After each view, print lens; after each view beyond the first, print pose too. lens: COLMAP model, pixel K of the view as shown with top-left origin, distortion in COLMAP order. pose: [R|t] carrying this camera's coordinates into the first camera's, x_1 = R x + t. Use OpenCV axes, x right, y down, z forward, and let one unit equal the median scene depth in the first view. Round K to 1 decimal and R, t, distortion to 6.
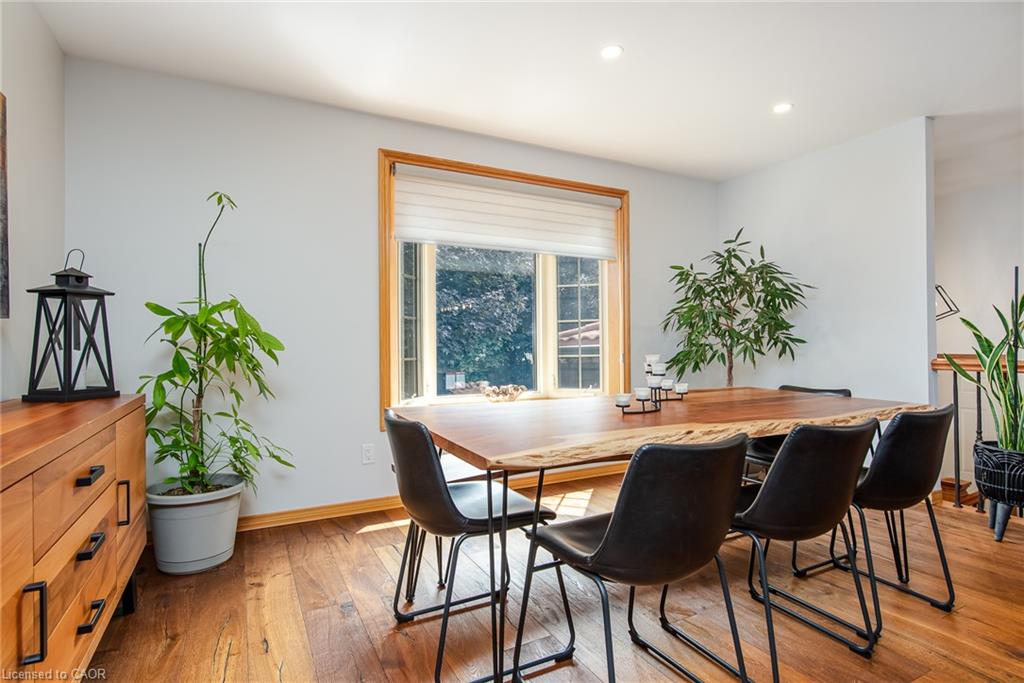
lens RADIAL K [[512.3, 0, 512.0], [0, 512.3, 341.5], [0, 0, 1]] dist [-0.006548, -0.000805]
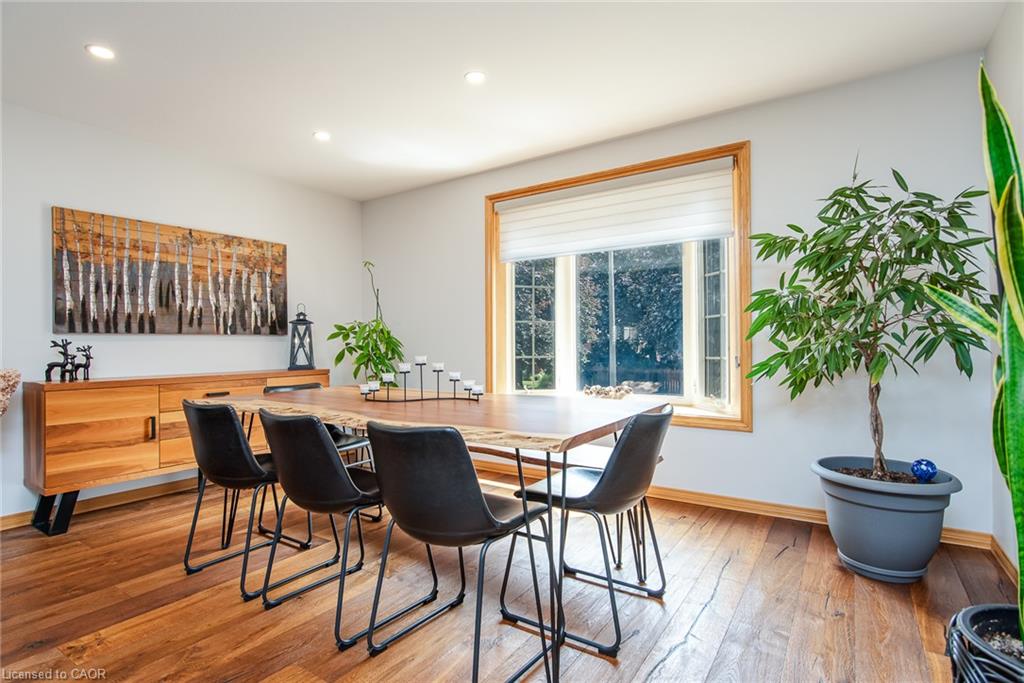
lens RADIAL K [[512.3, 0, 512.0], [0, 512.3, 341.5], [0, 0, 1]] dist [-0.006548, -0.000805]
pose [[0.472218, -0.001005, -0.881481, 0.950322], [0.008563, 0.999957, 0.003447, -0.005347], [0.881440, -0.009176, 0.472207, 0.436222]]
